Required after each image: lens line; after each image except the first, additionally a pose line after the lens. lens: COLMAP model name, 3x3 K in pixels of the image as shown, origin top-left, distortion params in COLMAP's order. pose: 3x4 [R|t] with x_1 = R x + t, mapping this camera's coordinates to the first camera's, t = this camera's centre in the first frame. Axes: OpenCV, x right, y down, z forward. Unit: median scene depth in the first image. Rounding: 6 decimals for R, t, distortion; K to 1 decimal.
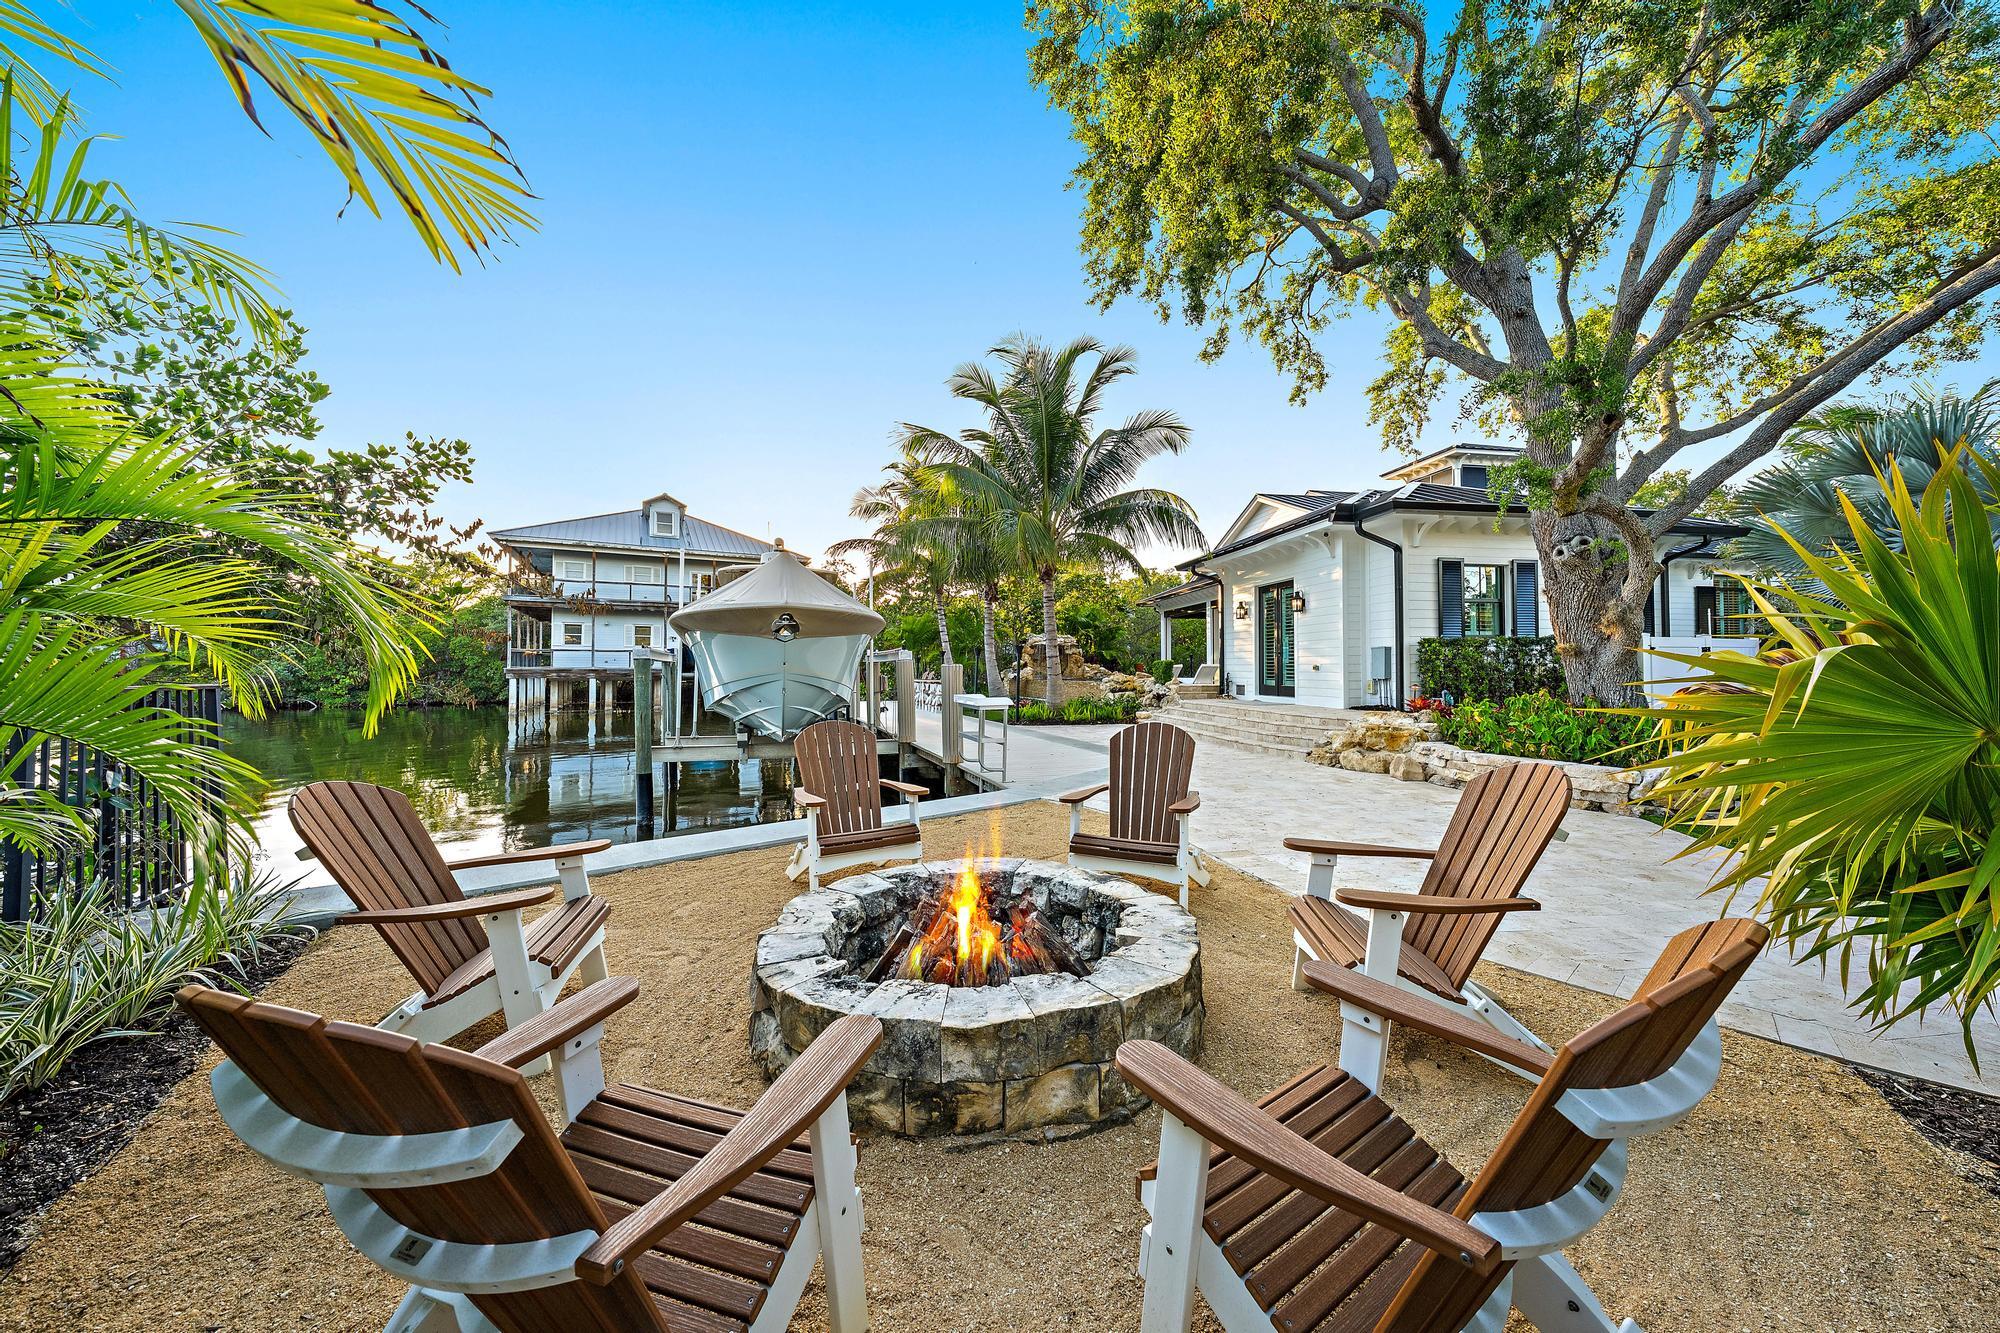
lens RADIAL K [[680.0, 0, 994.2], [0, 680.0, 656.8], [0, 0, 1]] dist [0.001207, 0.000083]
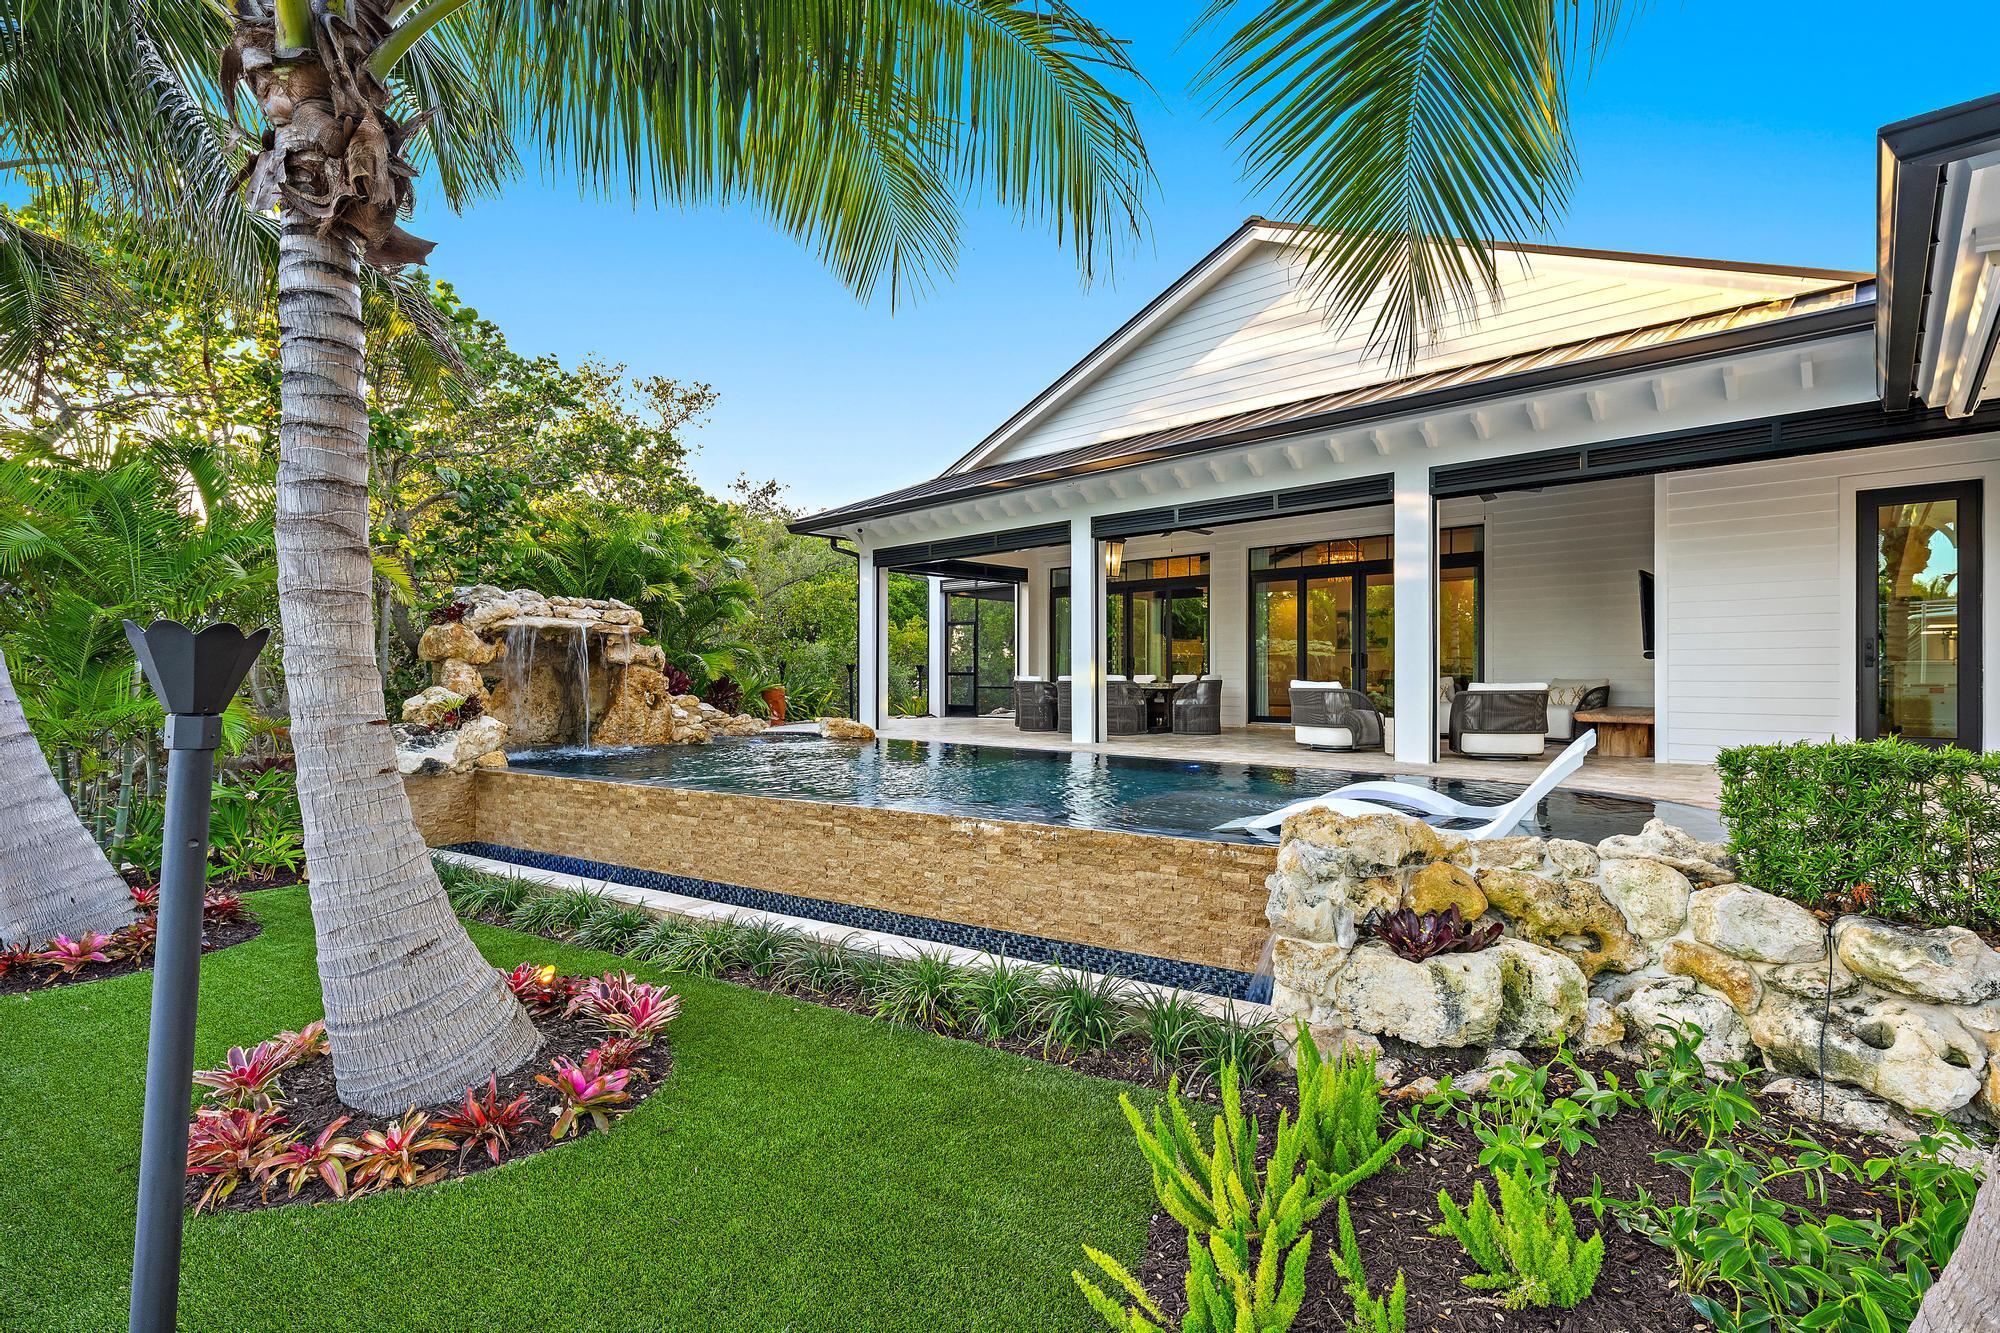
lens RADIAL K [[947.4, 0, 1000.0], [0, 947.4, 666.5], [0, 0, 1]] dist [-0.000664, 0.000001]
pose [[0.792405, 0.007616, 0.609947, -0.009439], [-0.011981, 0.999923, 0.003080, -0.005766], [-0.609877, -0.009748, 0.792436, 0.572865]]
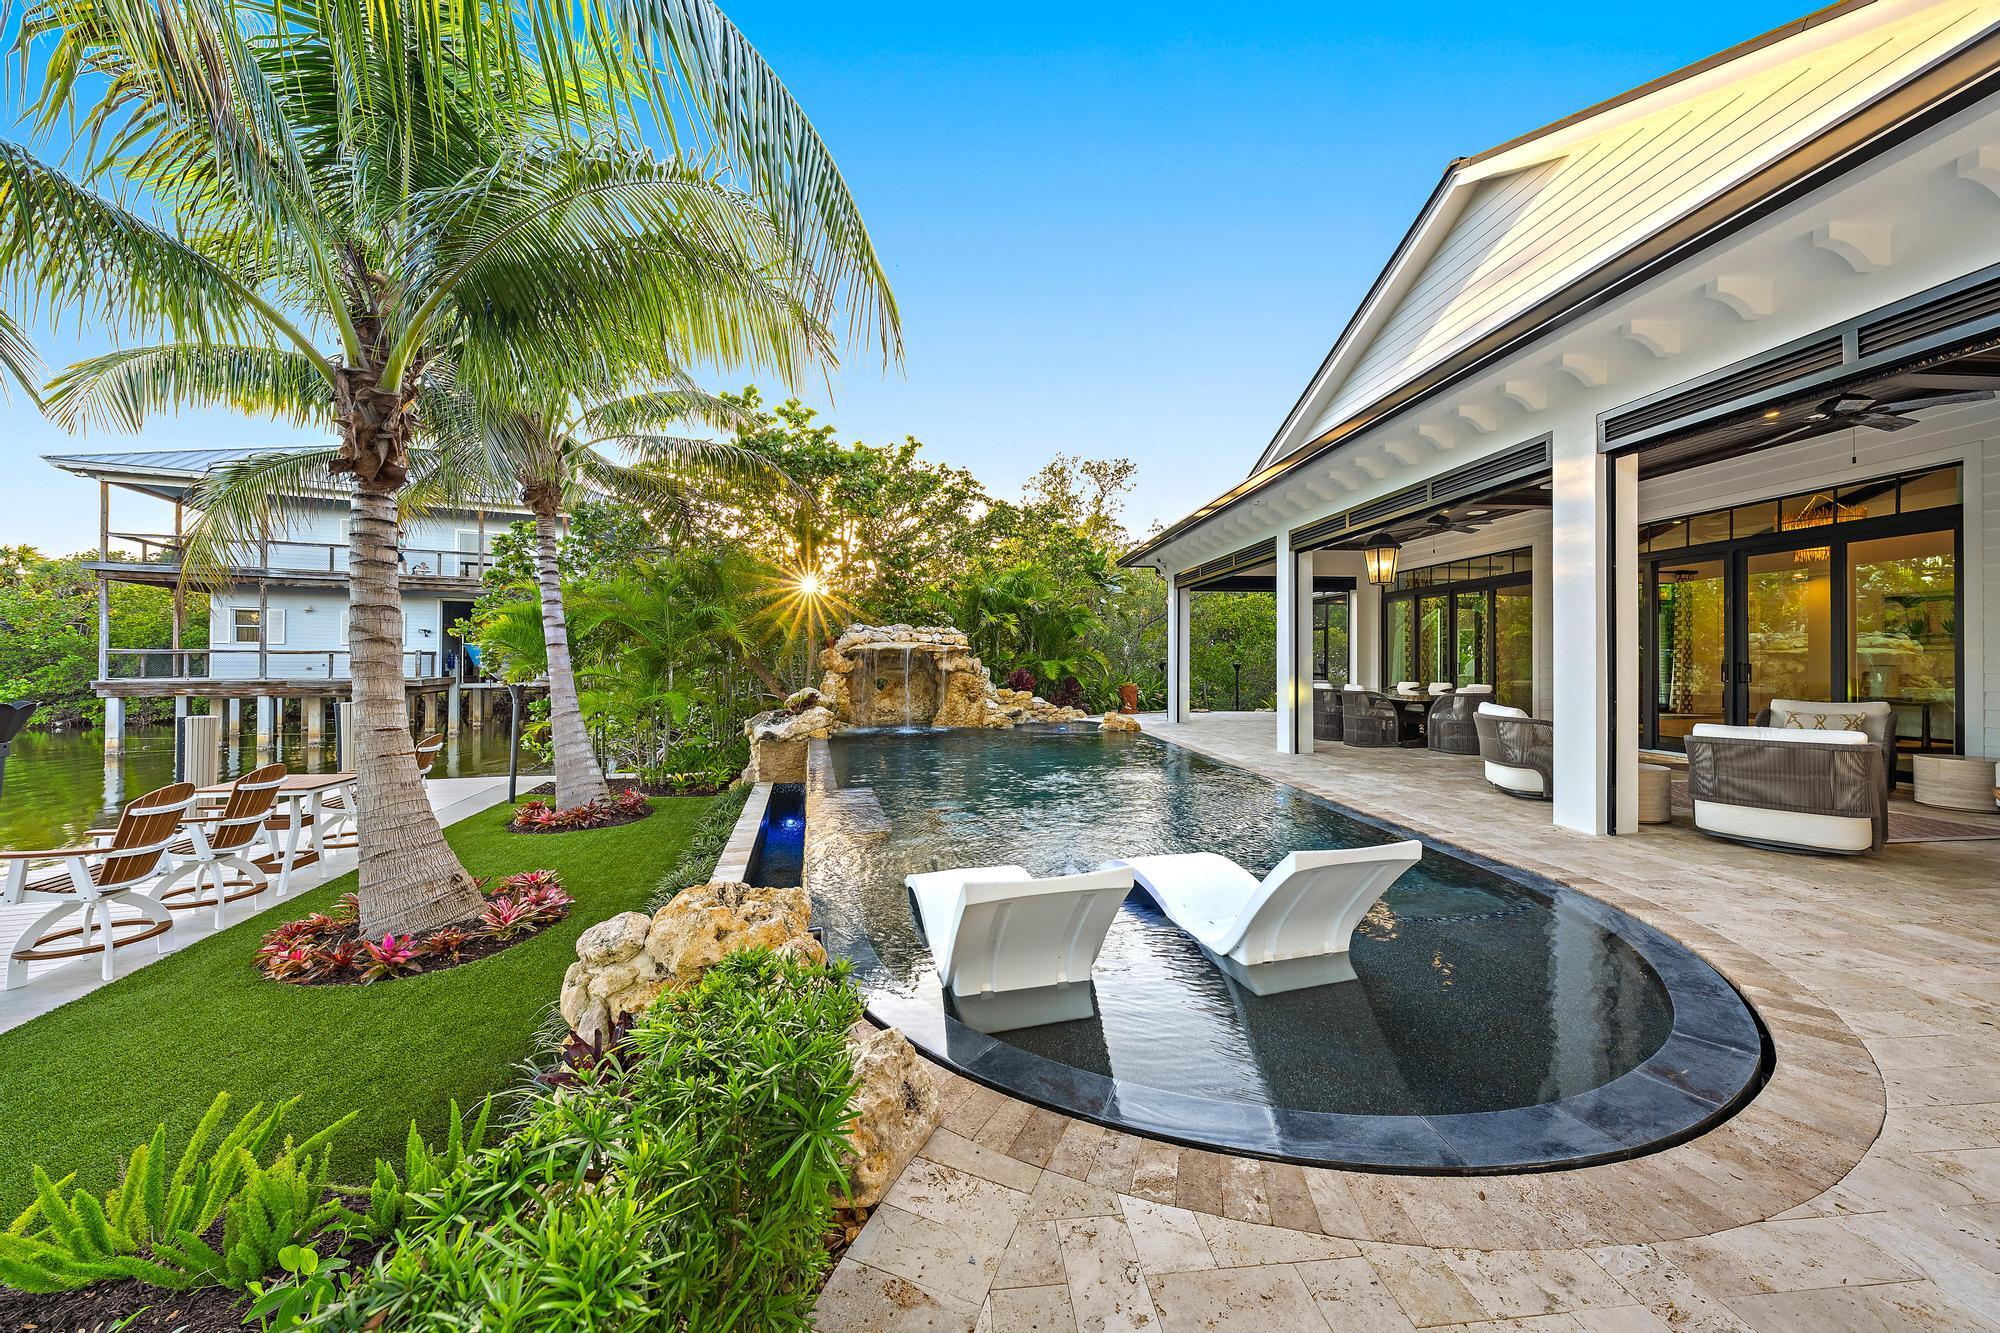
lens RADIAL K [[680.0, 0, 994.2], [0, 680.0, 656.8], [0, 0, 1]] dist [0.001207, 0.000083]
pose [[0.996625, 0.003419, -0.082020, 0.171835], [-0.002399, 0.999919, 0.012526, -0.018202], [0.082056, -0.012287, 0.996552, 0.564754]]
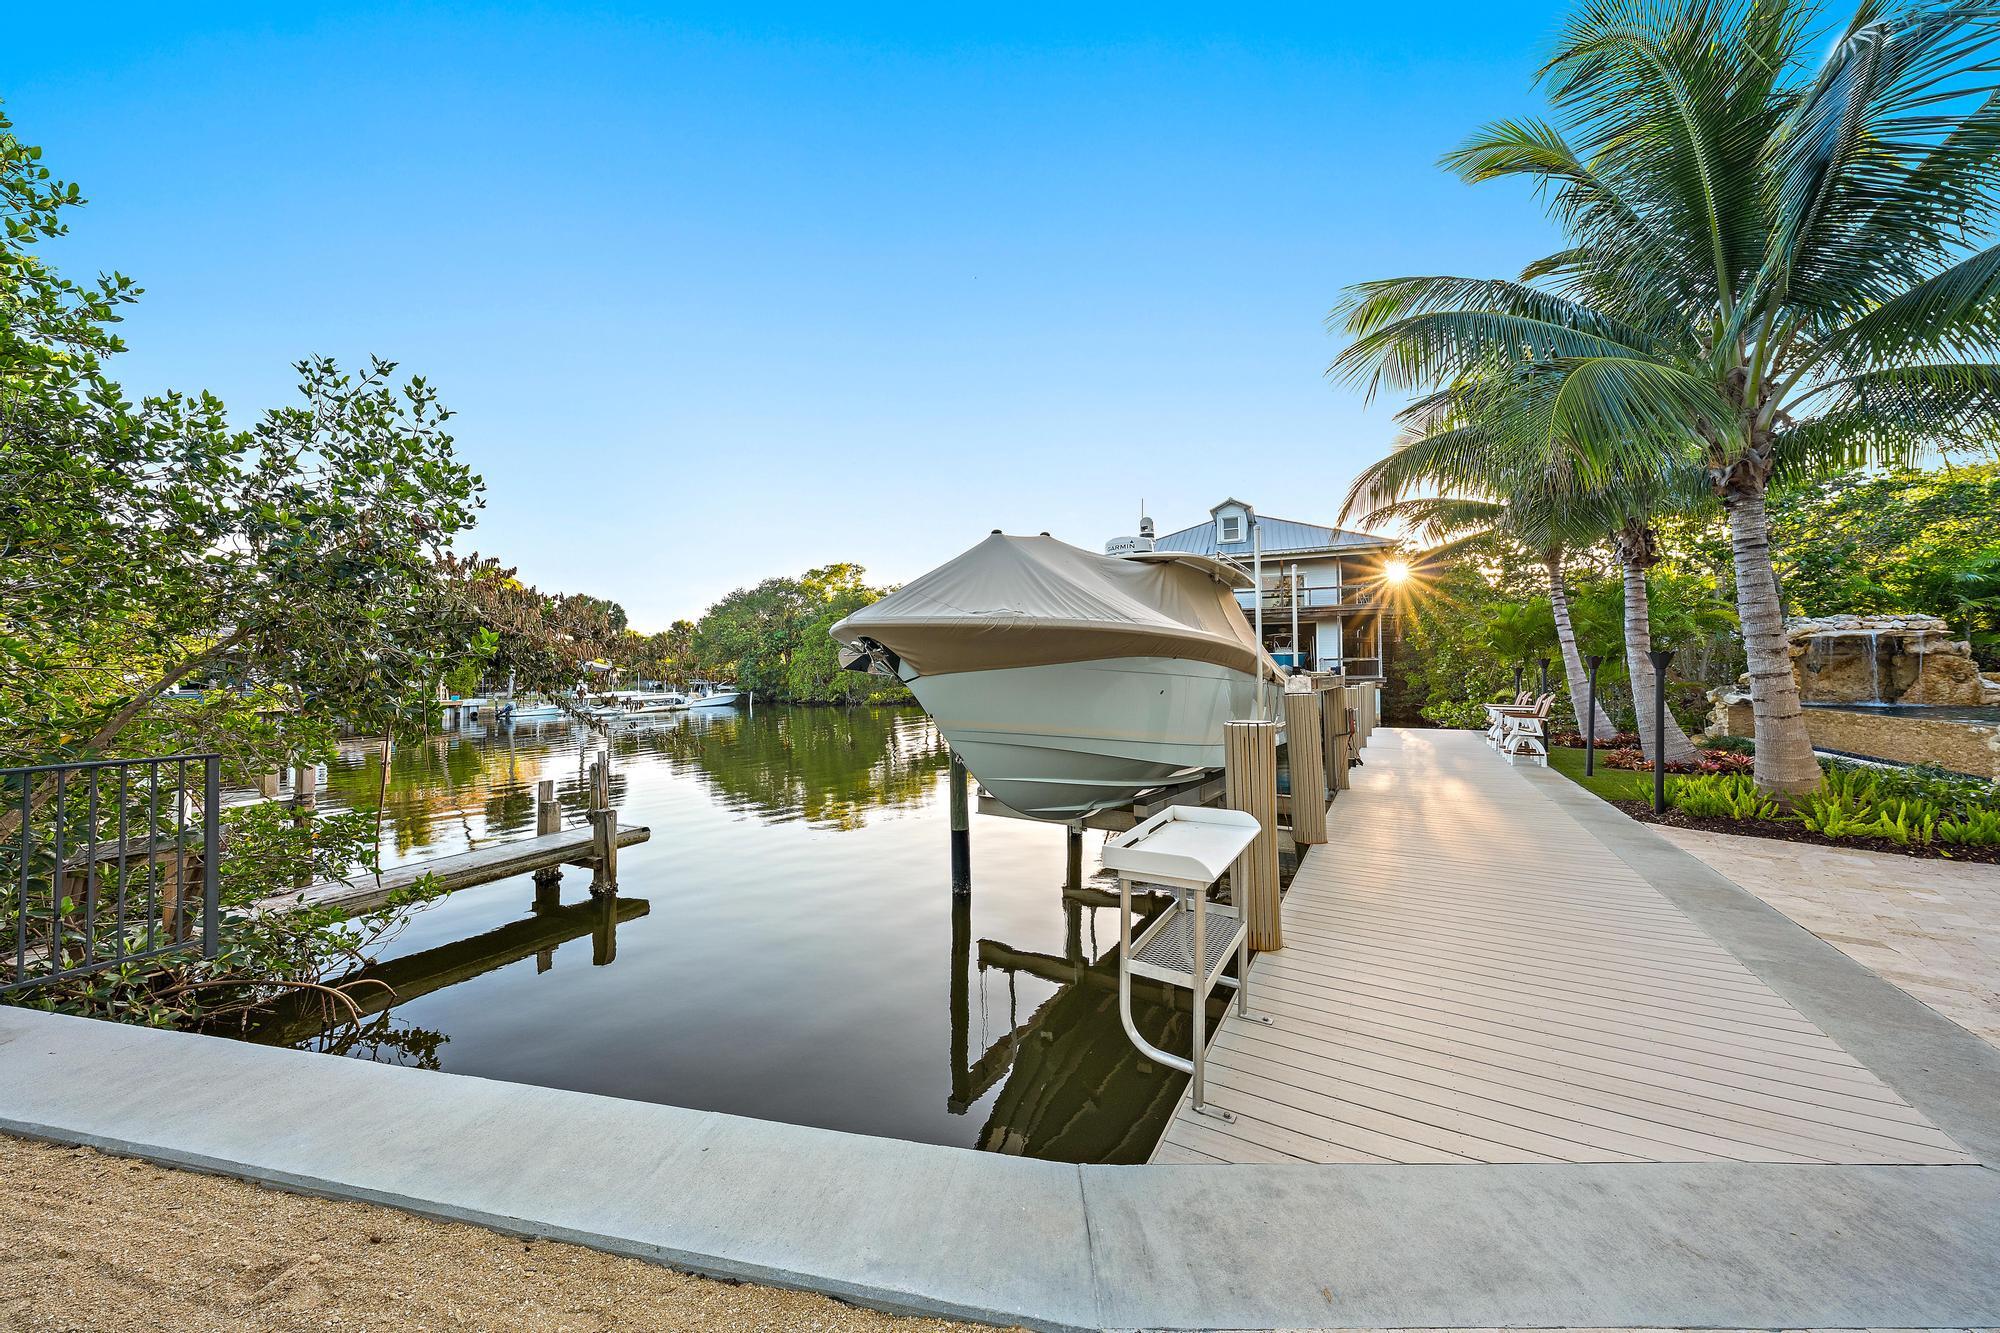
lens RADIAL K [[663.0, 0, 1013.5], [0, 663.0, 666.1], [0, 0, 1]] dist [0.000246, 0.000127]
pose [[0.635161, -0.014114, -0.772251, 0.063021], [0.022713, 0.999742, 0.000409, -0.009952], [0.772046, -0.017800, 0.635317, 0.210007]]
